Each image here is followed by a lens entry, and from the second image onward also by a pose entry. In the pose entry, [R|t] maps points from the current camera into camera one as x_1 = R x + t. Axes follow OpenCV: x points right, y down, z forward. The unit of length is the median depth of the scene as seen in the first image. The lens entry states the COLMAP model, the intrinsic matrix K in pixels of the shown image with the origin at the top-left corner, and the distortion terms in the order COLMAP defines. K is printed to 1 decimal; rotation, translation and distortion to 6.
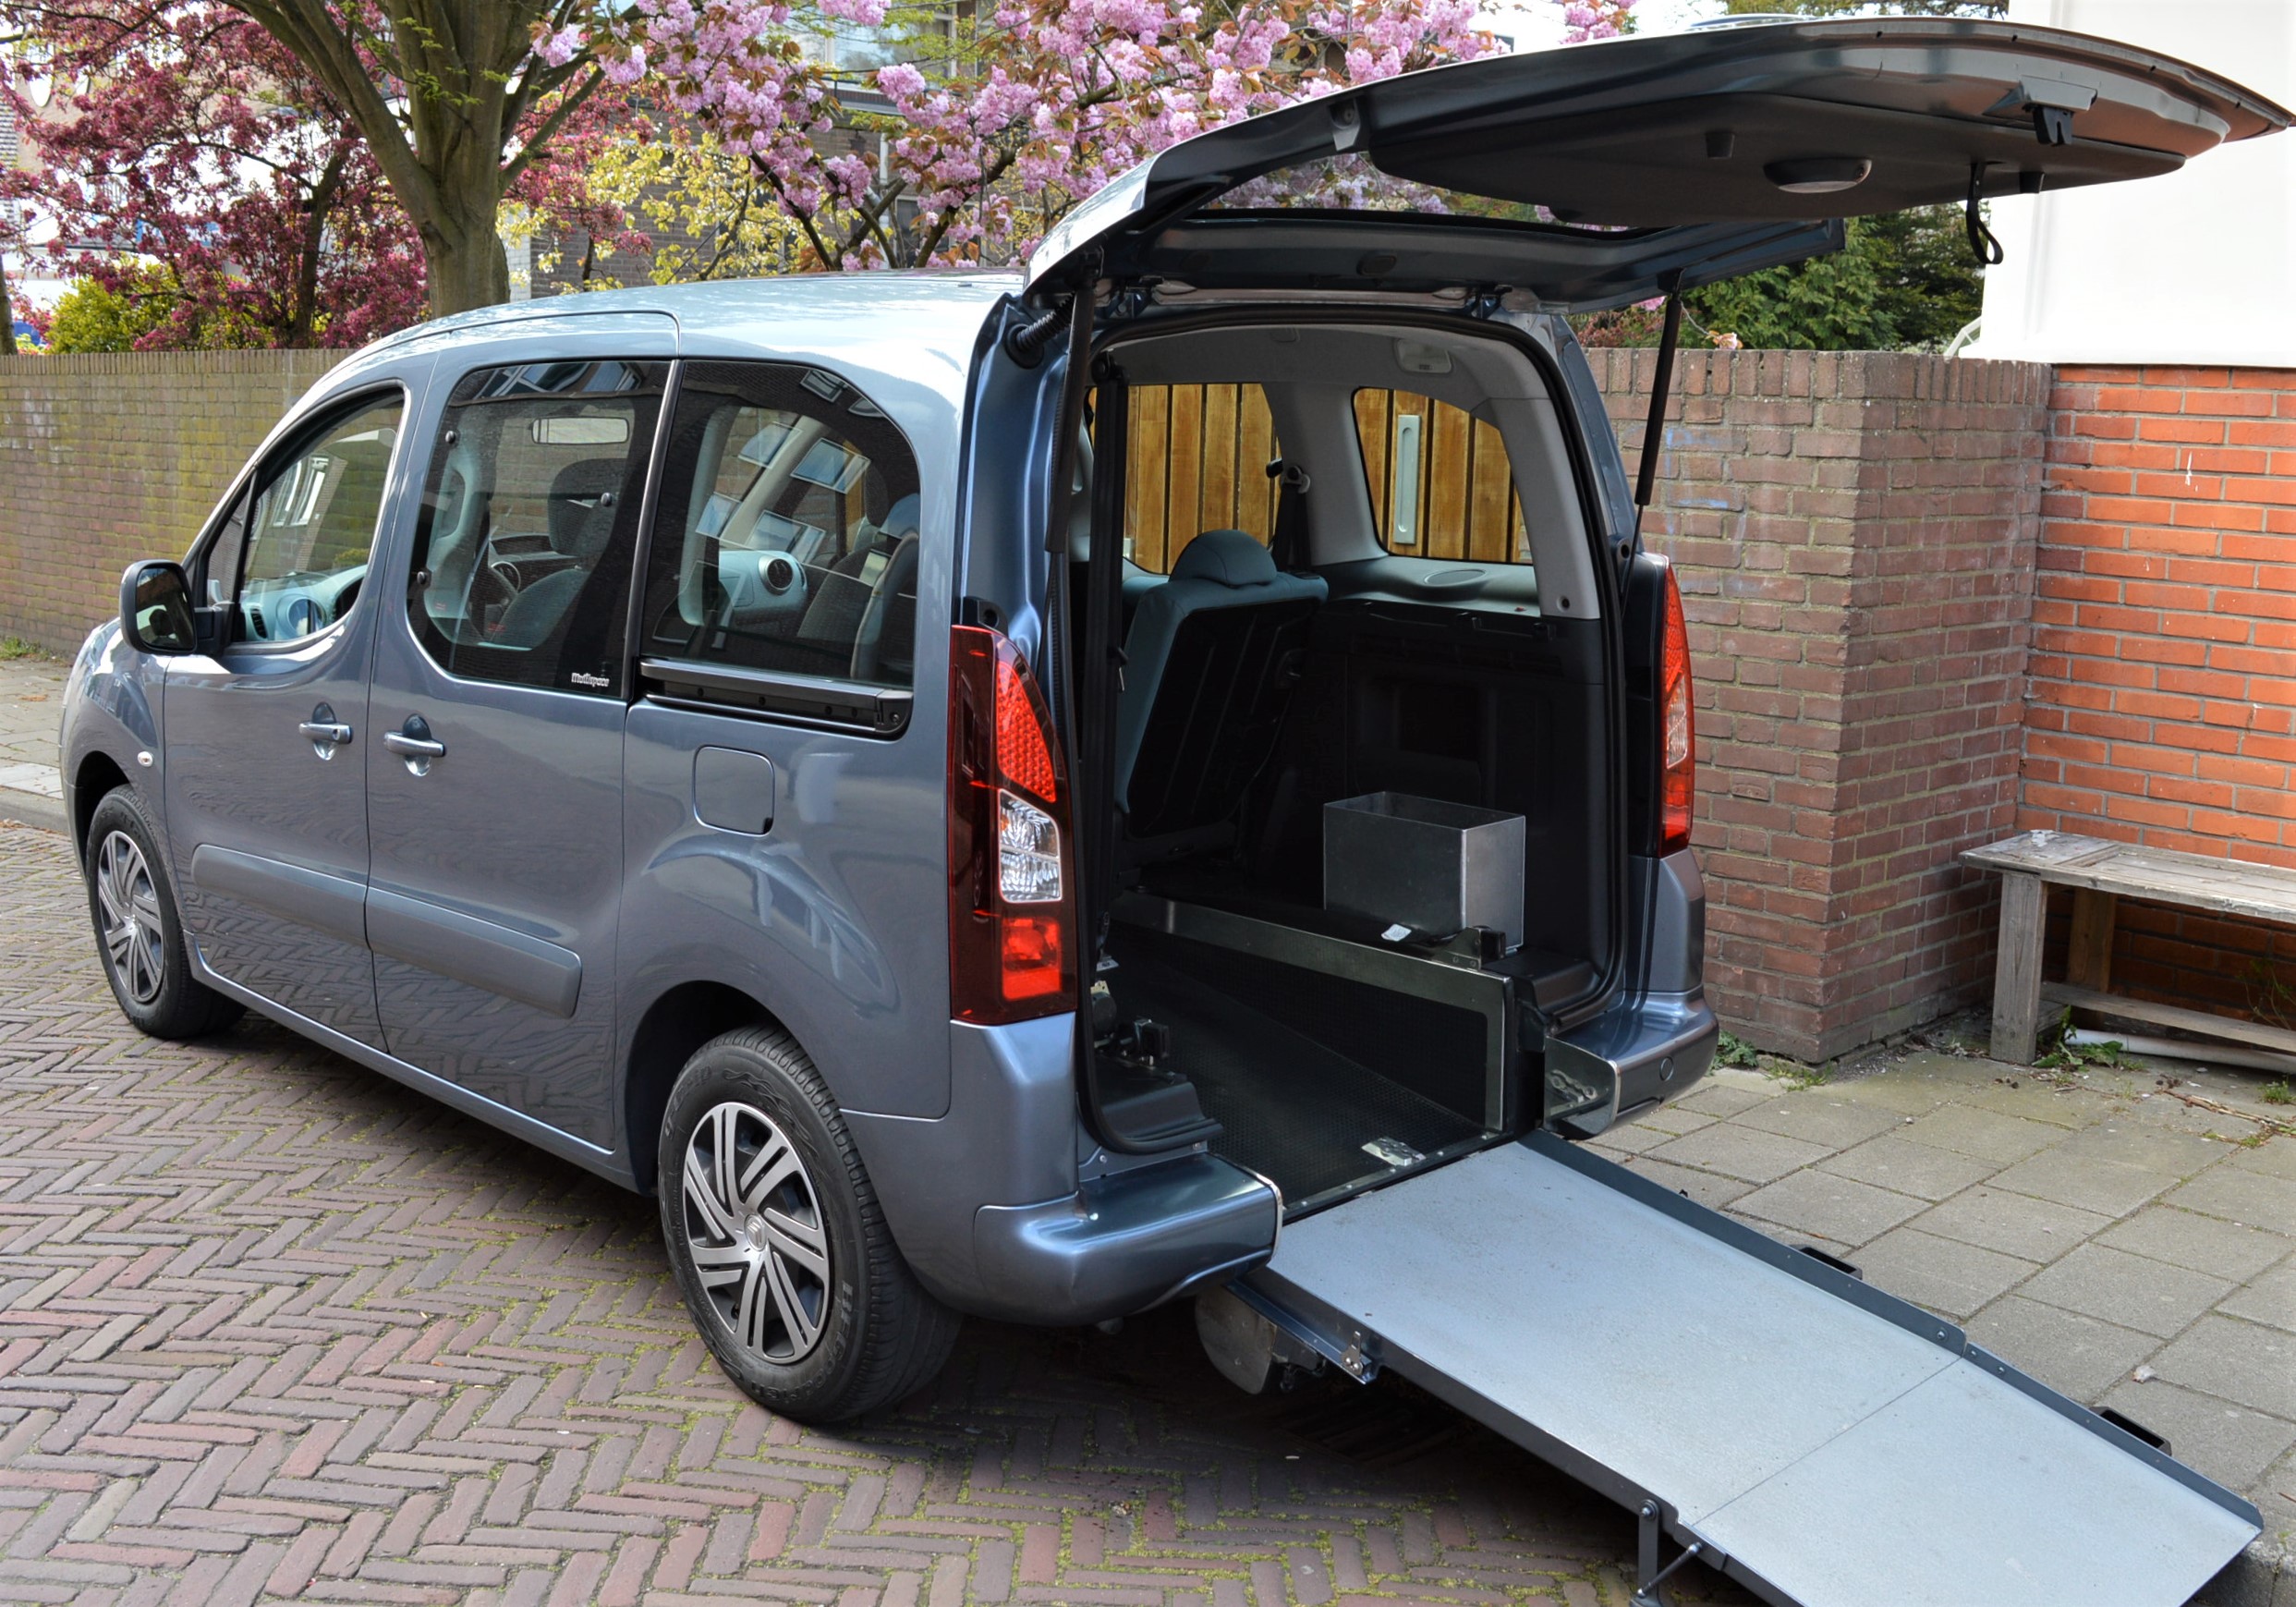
lens RADIAL K [[2396.5, 0, 1254.7], [0, 2396.5, 846.0], [0, 0, 1]] dist [-0.076469, 0.000000]
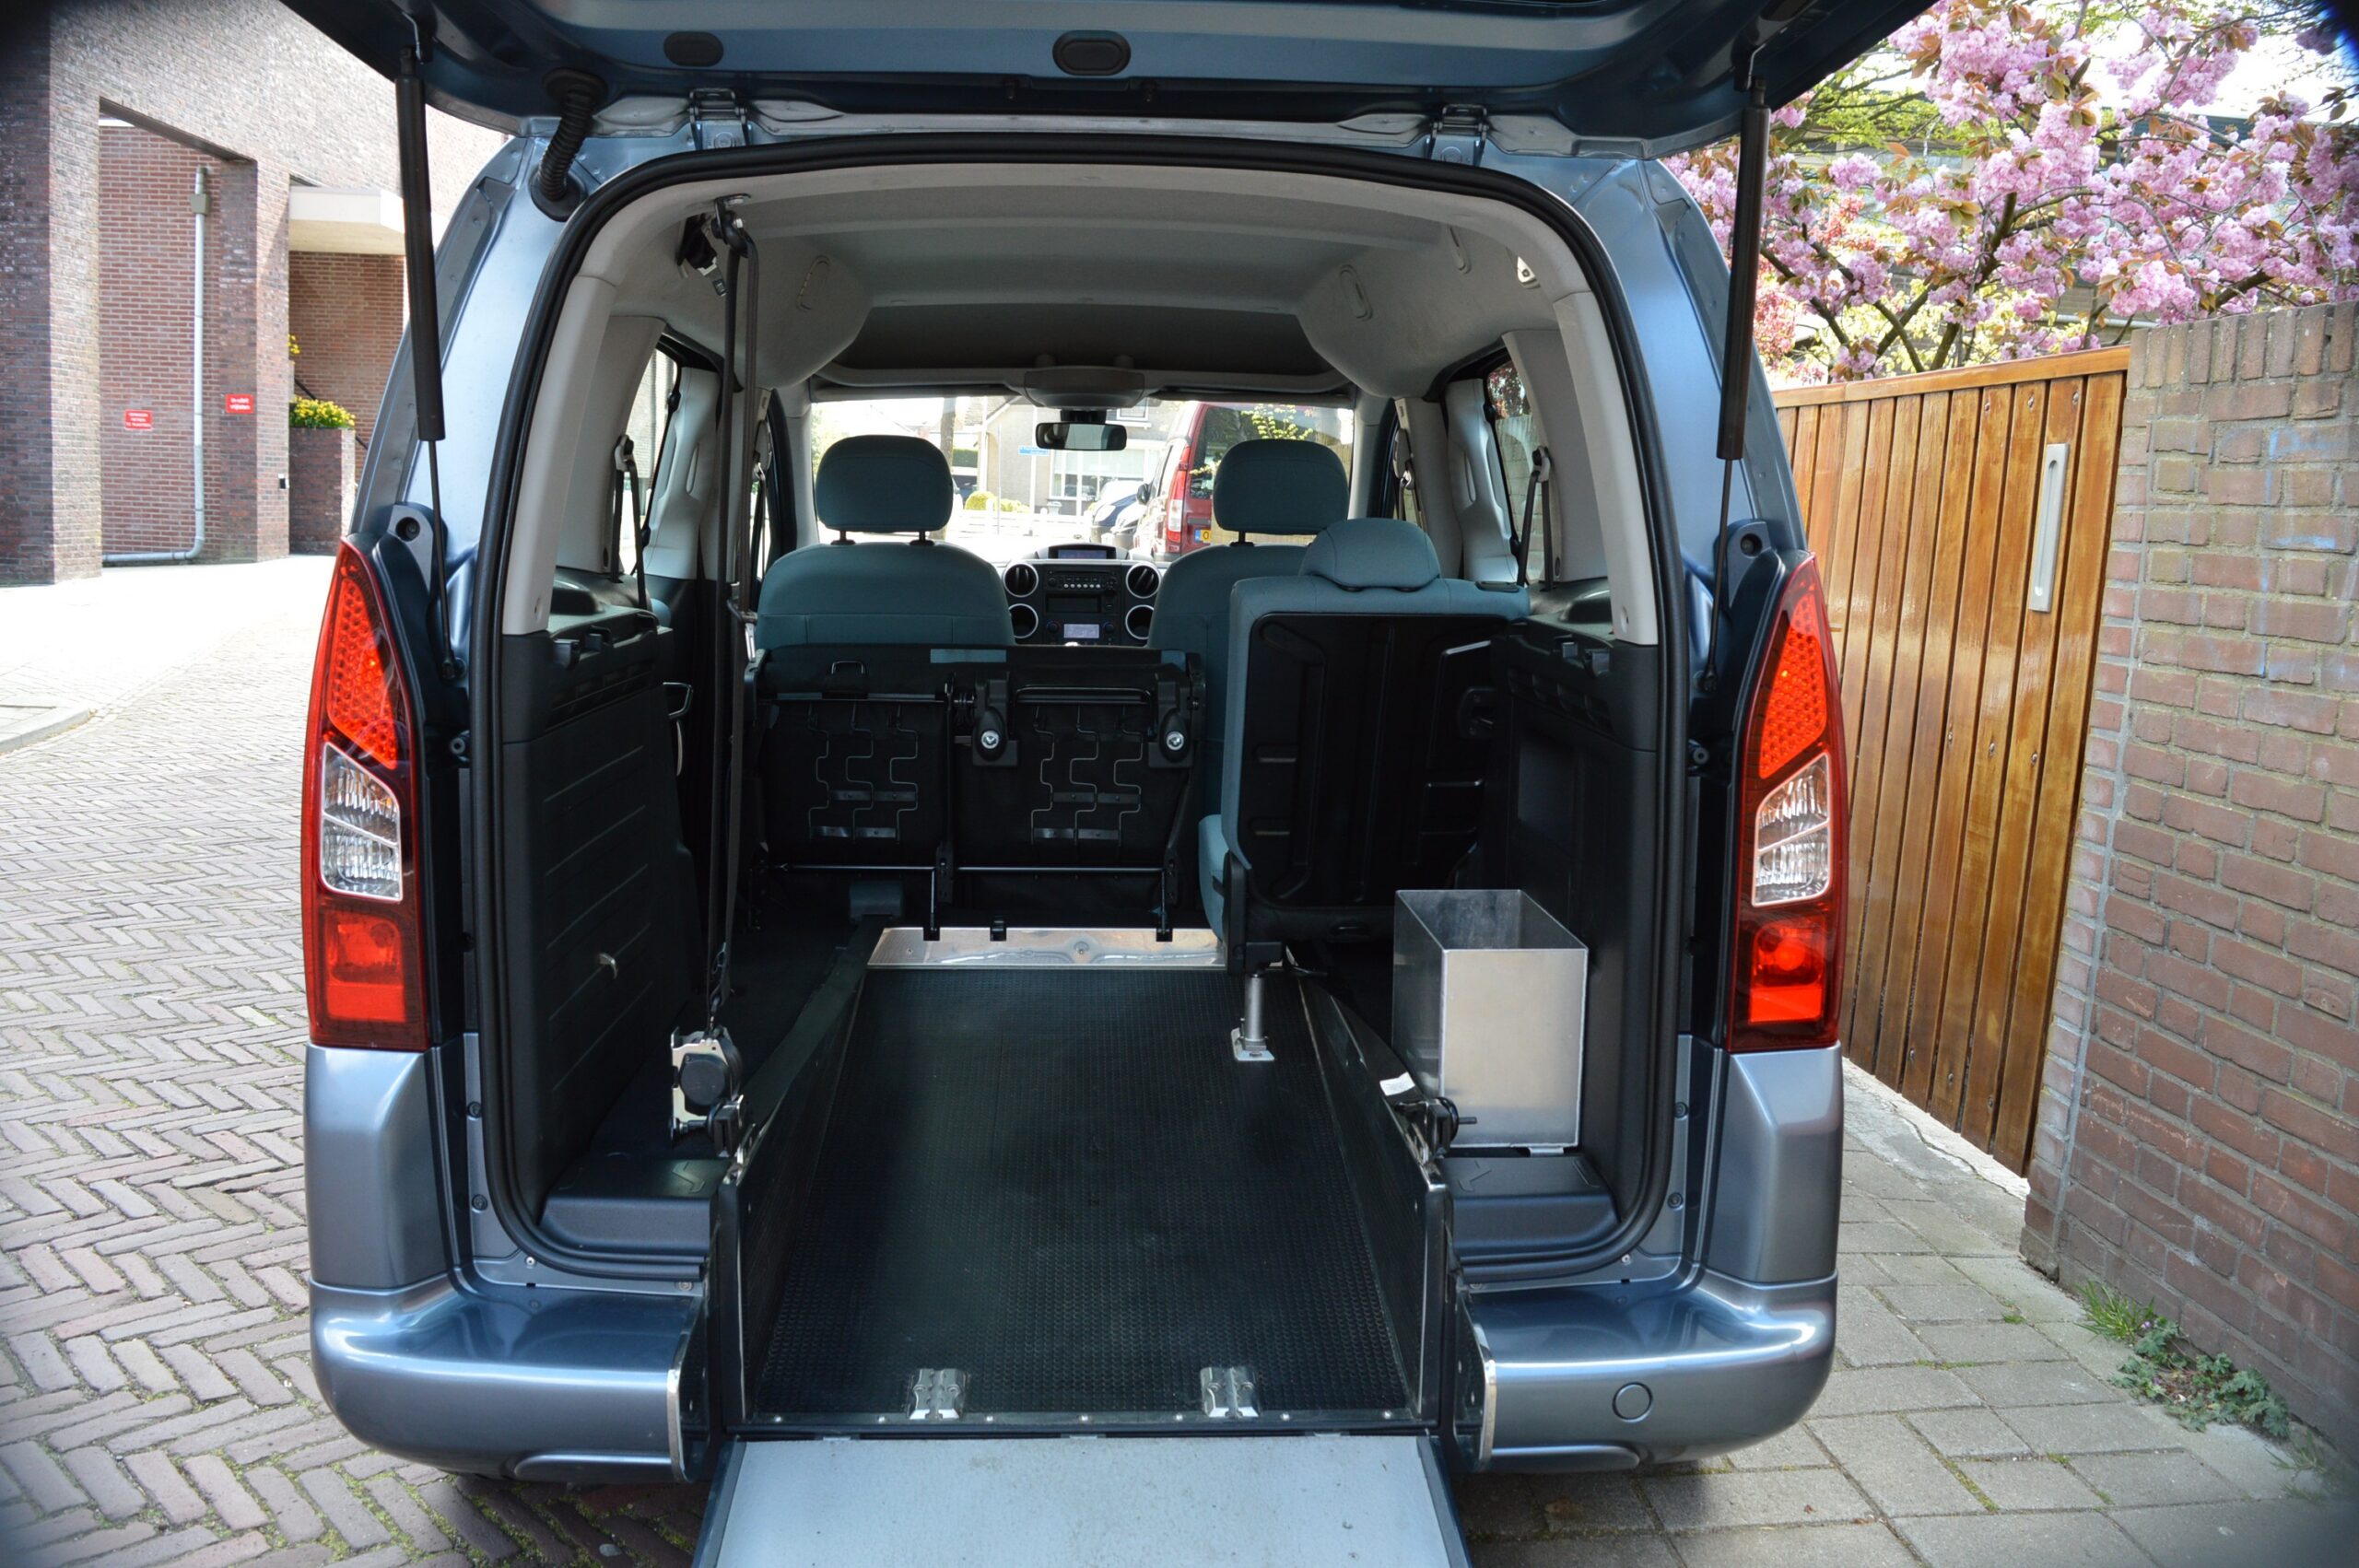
lens RADIAL K [[1888.1, 0, 1163.8], [0, 1888.1, 770.7], [0, 0, 1]] dist [-0.090067, 0.012816]
pose [[0.736537, 0.107497, -0.667801, 0.302187], [-0.155166, 0.987814, -0.012128, -0.030174], [0.658359, 0.112553, 0.744241, 0.450879]]
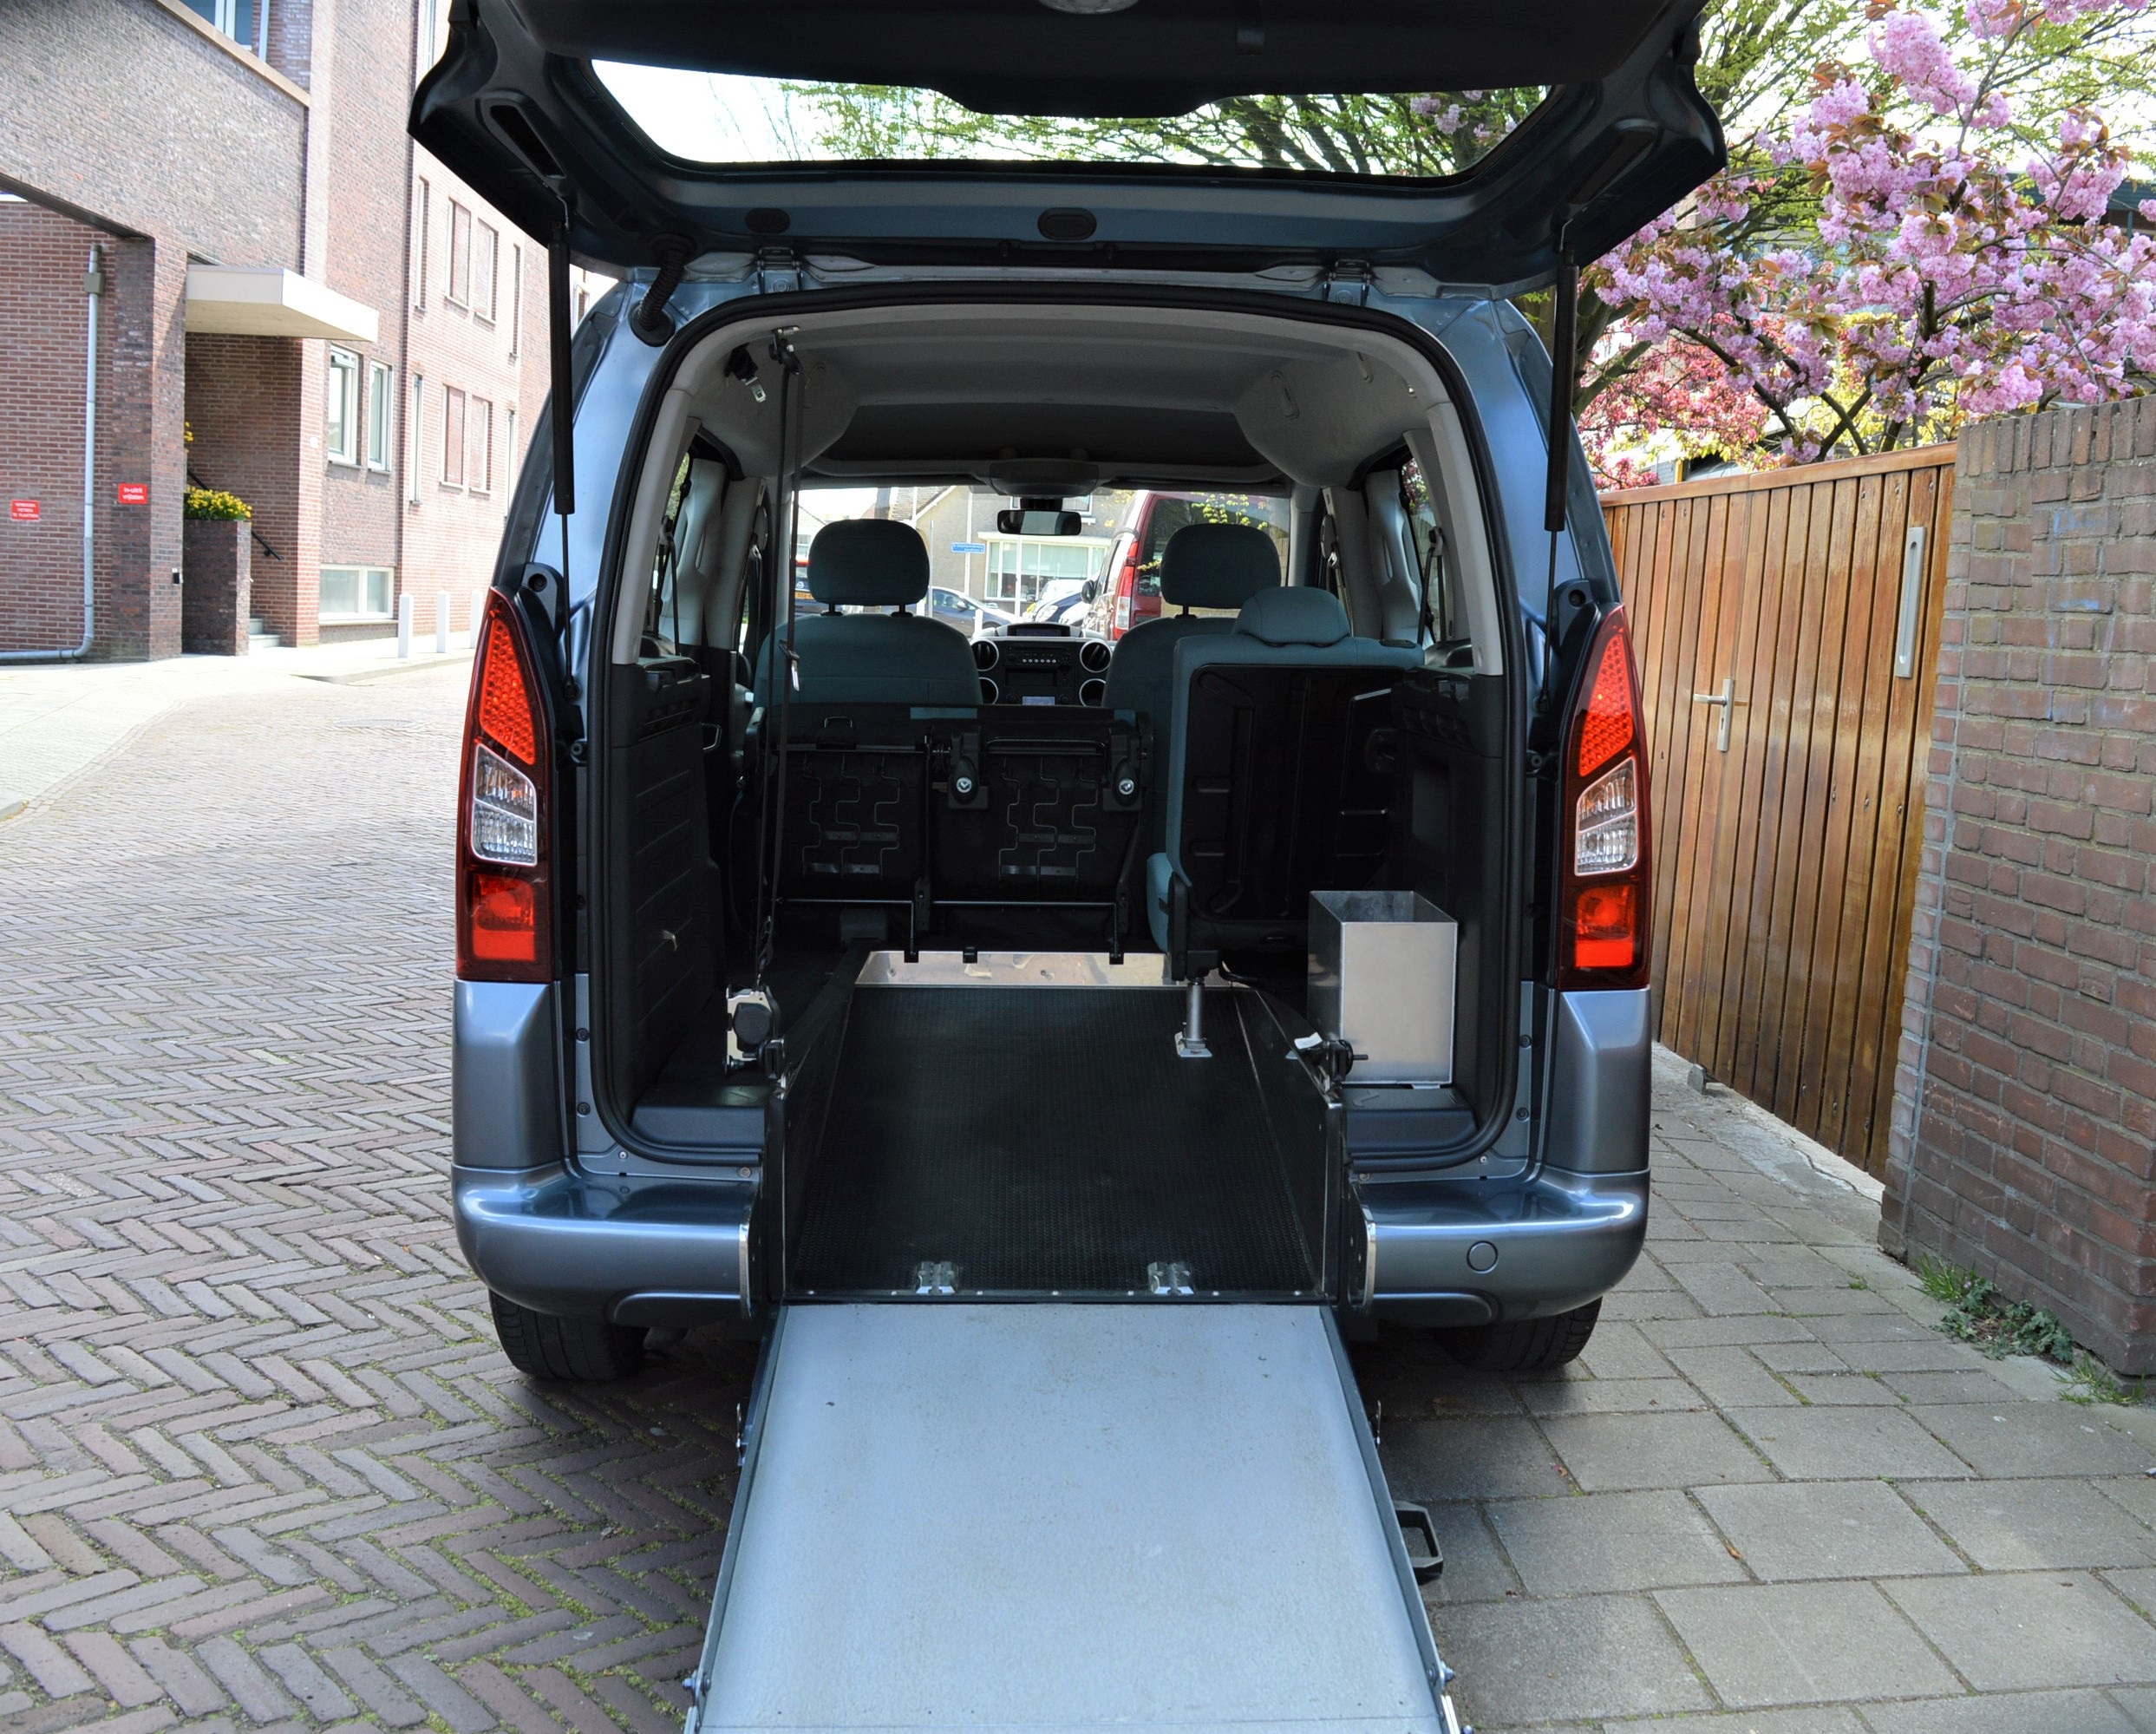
lens RADIAL K [[2092.4, 0, 1097.0], [0, 2092.4, 851.1], [0, 0, 1]] dist [-0.085946, 0.000000]
pose [[0.732774, 0.092419, -0.674167, 0.415083], [-0.157490, 0.986868, -0.035895, 0.006755], [0.661997, 0.132477, 0.737706, 0.328494]]
